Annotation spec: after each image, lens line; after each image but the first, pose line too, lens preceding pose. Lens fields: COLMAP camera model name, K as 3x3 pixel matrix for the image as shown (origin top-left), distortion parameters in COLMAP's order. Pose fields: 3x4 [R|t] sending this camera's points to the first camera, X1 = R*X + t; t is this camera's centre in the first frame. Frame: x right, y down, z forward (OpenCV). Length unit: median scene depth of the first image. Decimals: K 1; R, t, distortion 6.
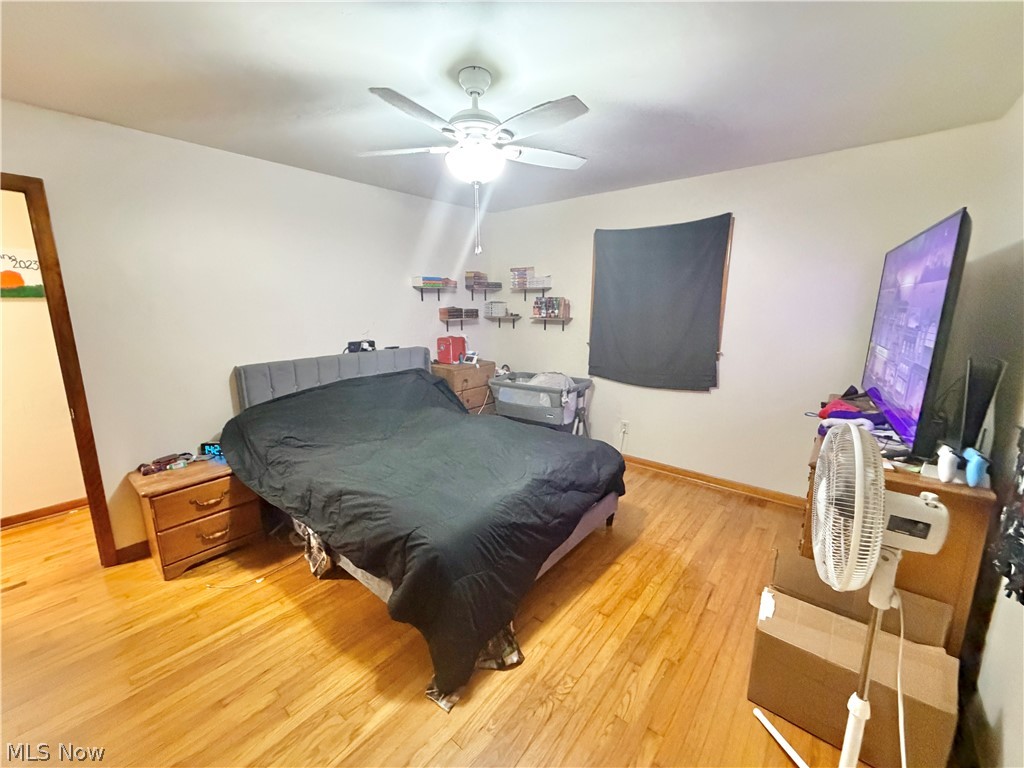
lens RADIAL K [[407.0, 0, 508.5], [0, 407.0, 384.7], [0, 0, 1]] dist [-0.000112, -0.000282]
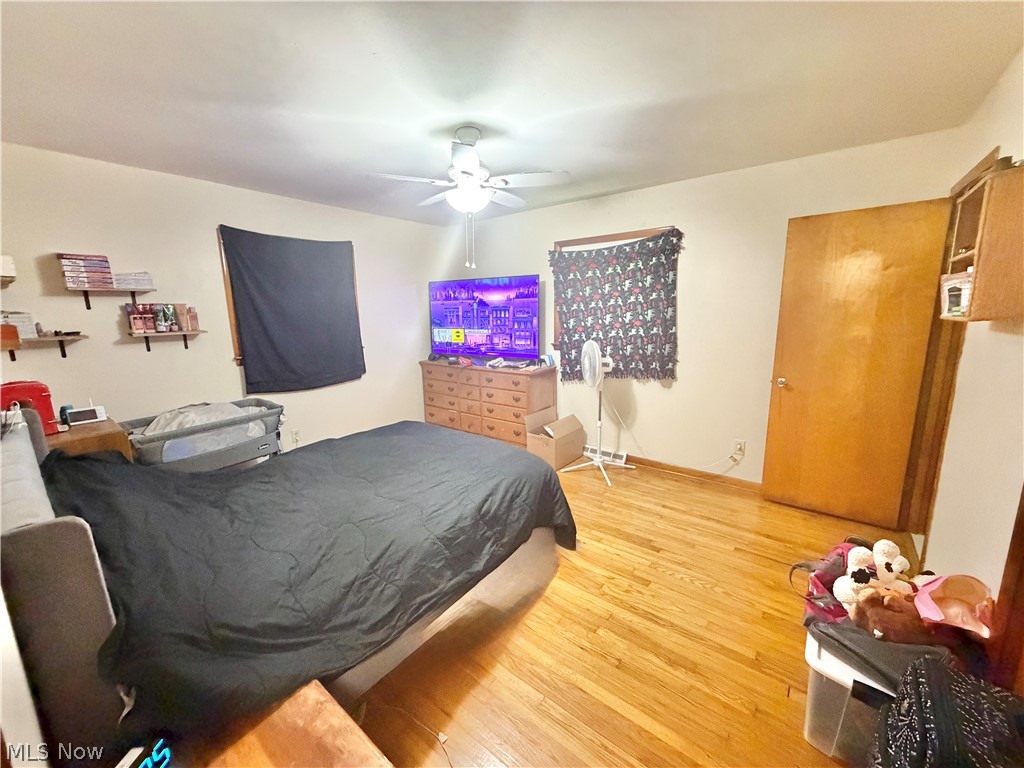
lens RADIAL K [[407.0, 0, 508.5], [0, 407.0, 384.7], [0, 0, 1]] dist [-0.000112, -0.000282]
pose [[-0.024647, -0.184394, 0.982543, -0.793217], [0.213358, 0.959227, 0.185371, -0.102761], [-0.976663, 0.214202, 0.015700, 0.536889]]
